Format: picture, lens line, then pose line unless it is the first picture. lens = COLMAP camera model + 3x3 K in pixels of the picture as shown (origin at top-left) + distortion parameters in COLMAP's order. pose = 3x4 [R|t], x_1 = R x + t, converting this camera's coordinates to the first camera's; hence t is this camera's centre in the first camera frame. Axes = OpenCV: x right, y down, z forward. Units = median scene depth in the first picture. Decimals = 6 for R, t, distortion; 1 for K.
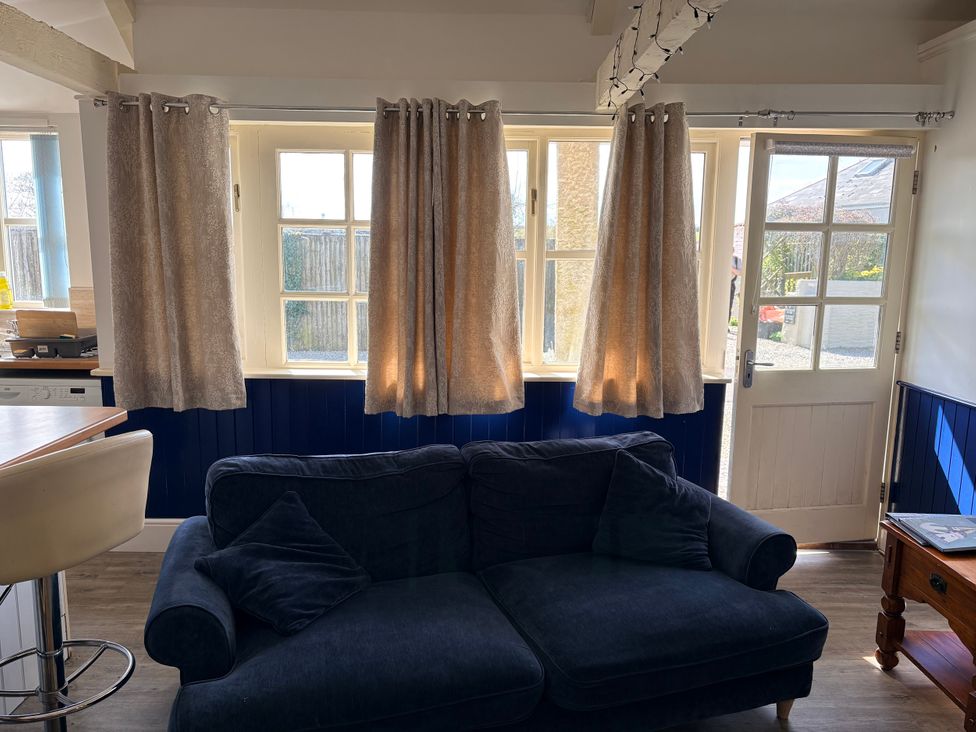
lens RADIAL K [[742.1, 0, 483.4], [0, 742.1, 369.1], [0, 0, 1]] dist [0.052965, -0.045061]
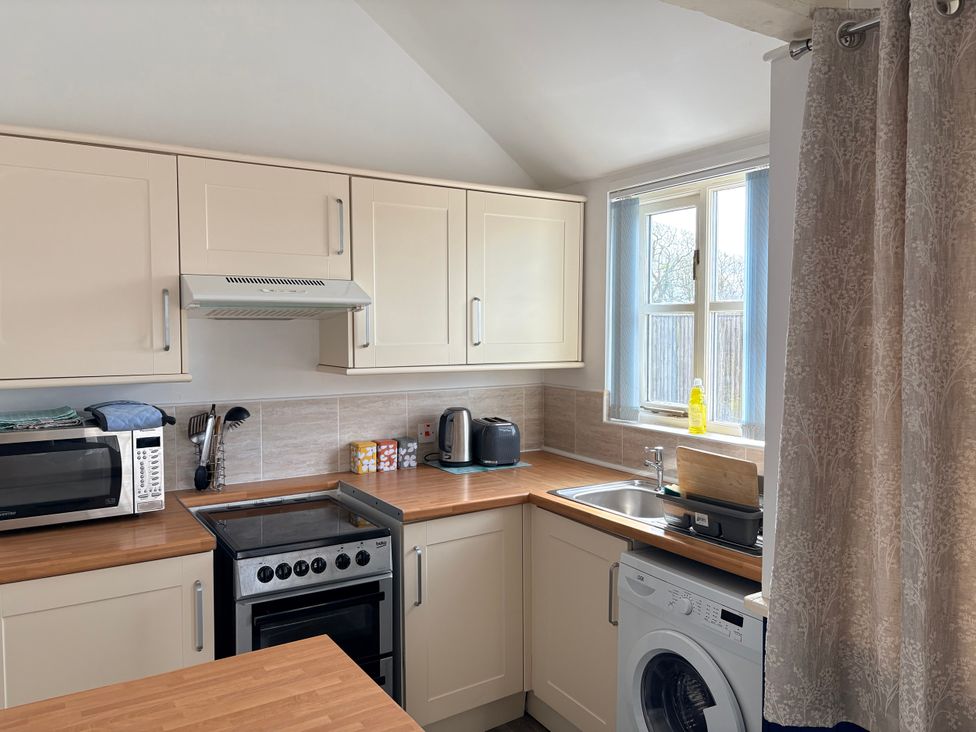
lens RADIAL K [[734.0, 0, 488.0], [0, 734.0, 366.0], [0, 0, 1]] dist [0.057016, -0.060397]
pose [[0.529106, 0.032028, -0.847951, -0.211339], [-0.126915, 0.991034, -0.041760, -0.111688], [0.839011, 0.129714, 0.528427, 0.603556]]
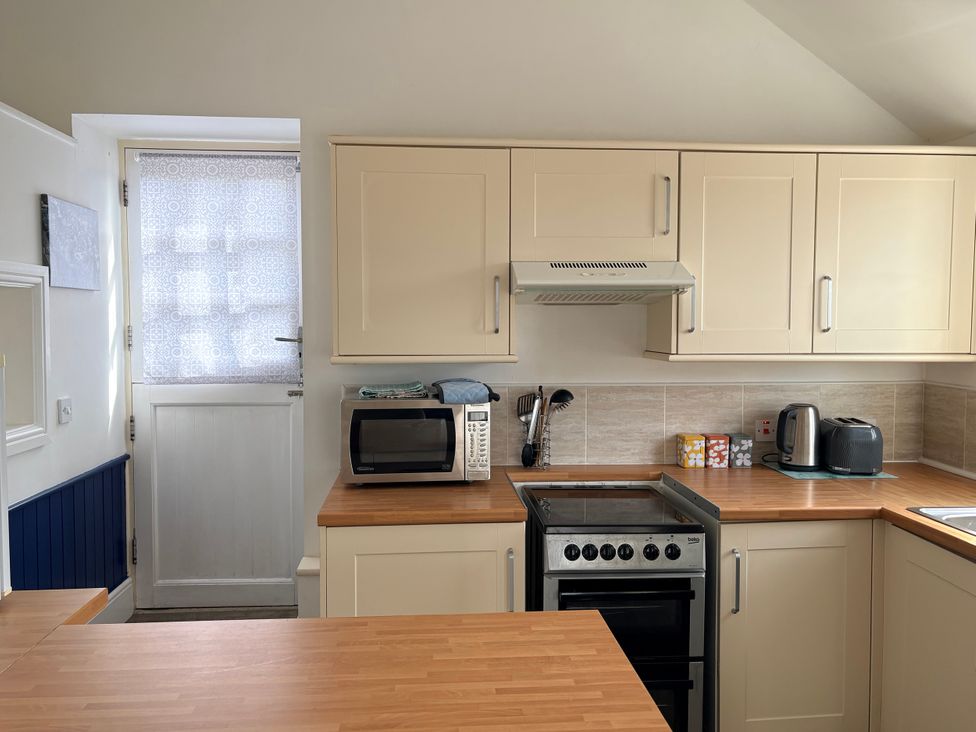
lens RADIAL K [[776.9, 0, 488.0], [0, 776.9, 366.0], [0, 0, 1]] dist [0.061640, -0.113907]
pose [[0.069420, 0.042502, -0.996682, -0.179770], [-0.156839, 0.987132, 0.031171, -0.106780], [0.985181, 0.154155, 0.075193, 0.653492]]
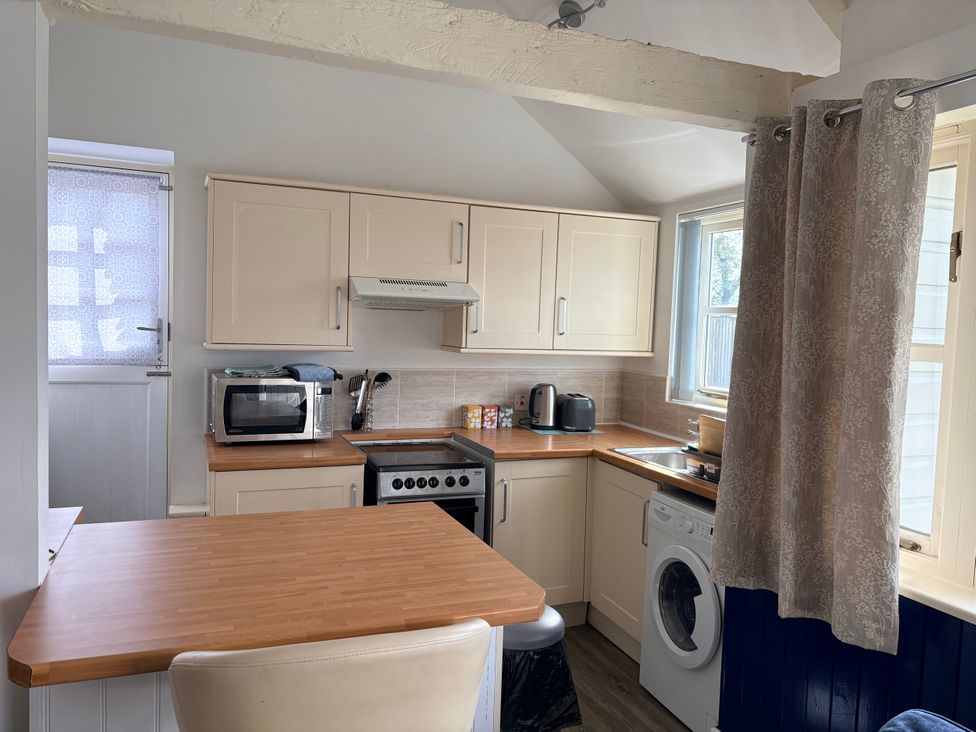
lens RADIAL K [[734.0, 0, 488.0], [0, 734.0, 366.0], [0, 0, 1]] dist [0.057016, -0.060397]
pose [[0.368128, 0.056943, -0.928030, 0.044701], [-0.174814, 0.984561, -0.008932, -0.094279], [0.913193, 0.165521, 0.372399, 0.537464]]
